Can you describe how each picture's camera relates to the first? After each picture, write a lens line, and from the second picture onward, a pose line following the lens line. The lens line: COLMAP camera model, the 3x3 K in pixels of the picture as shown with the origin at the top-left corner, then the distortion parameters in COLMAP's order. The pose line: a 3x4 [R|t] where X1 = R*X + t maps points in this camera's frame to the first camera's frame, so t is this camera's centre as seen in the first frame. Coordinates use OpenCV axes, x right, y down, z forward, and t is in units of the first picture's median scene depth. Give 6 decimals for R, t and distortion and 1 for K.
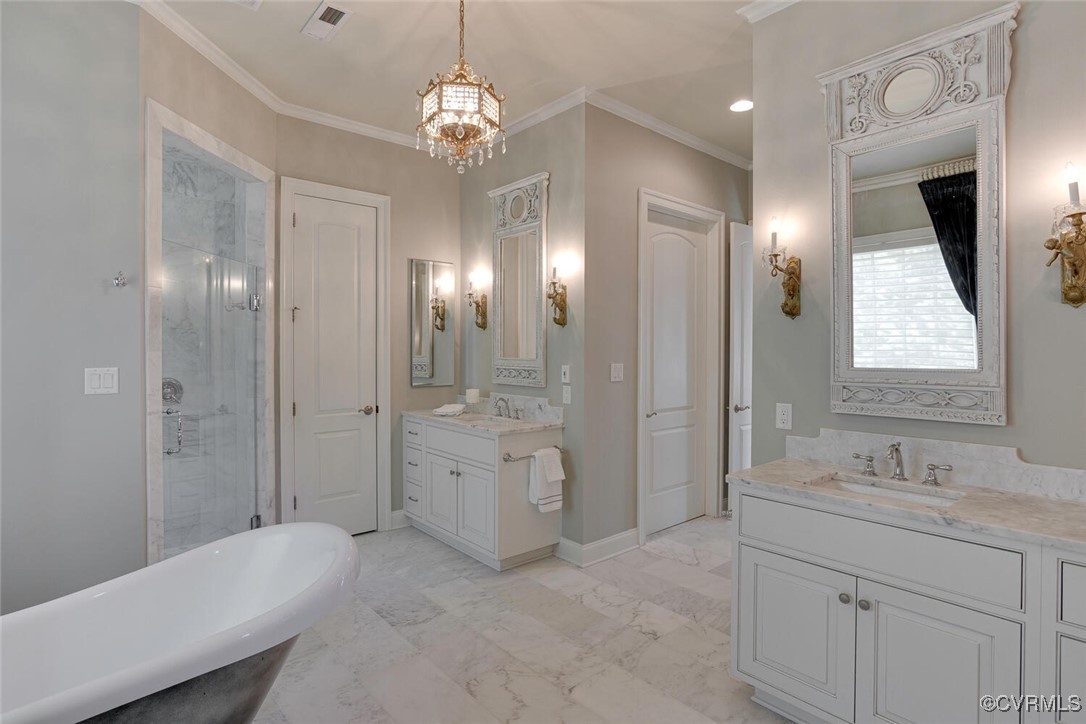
lens RADIAL K [[560.9, 0, 538.2], [0, 560.9, 355.7], [0, 0, 1]] dist [0.001299, 0.000232]
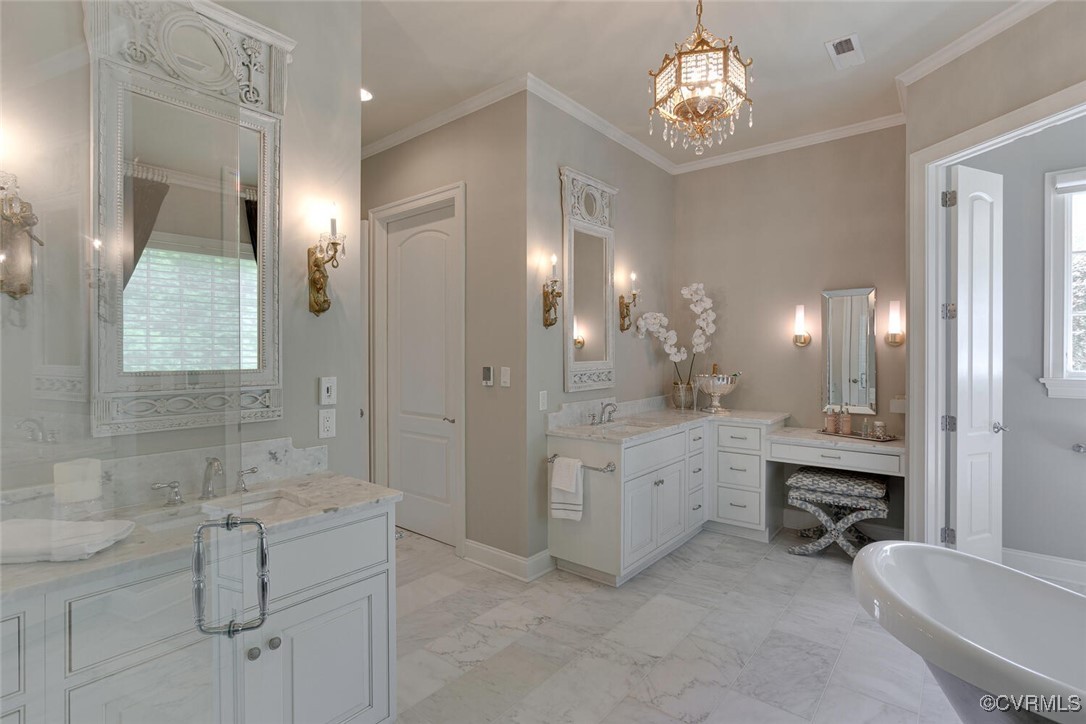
lens RADIAL K [[523.5, 0, 534.9], [0, 523.5, 355.8], [0, 0, 1]] dist [-0.010591, 0.001933]
pose [[-0.169841, -0.007201, 0.985445, -0.713328], [0.011988, 0.999884, 0.009373, -0.011486], [-0.985399, 0.013405, -0.169735, 1.092608]]
